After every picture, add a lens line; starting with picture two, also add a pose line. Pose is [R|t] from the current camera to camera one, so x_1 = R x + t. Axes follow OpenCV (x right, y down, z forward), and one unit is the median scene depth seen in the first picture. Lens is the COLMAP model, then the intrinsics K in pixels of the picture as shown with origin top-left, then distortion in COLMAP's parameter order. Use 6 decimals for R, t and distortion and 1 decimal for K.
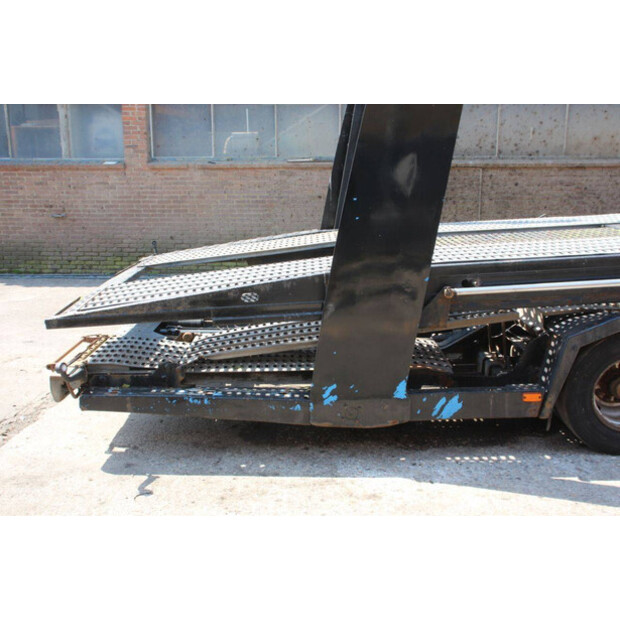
lens RADIAL K [[669.8, 0, 312.7], [0, 669.8, 308.0], [0, 0, 1]] dist [-0.007619, 0.000000]
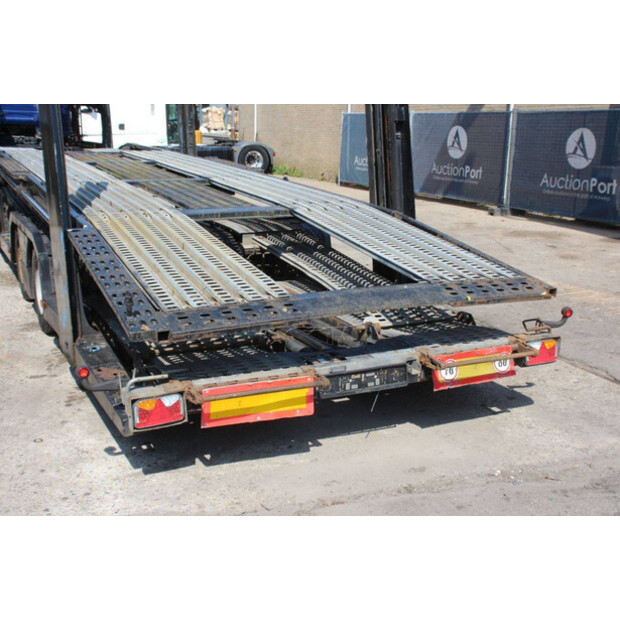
lens RADIAL K [[767.0, 0, 315.9], [0, 767.0, 311.0], [0, 0, 1]] dist [0.022661, 0.000000]
pose [[-0.443236, -0.209041, 0.871690, -0.506022], [0.189191, 0.928709, 0.318914, -0.155367], [-0.876213, 0.306270, -0.372088, 0.710529]]
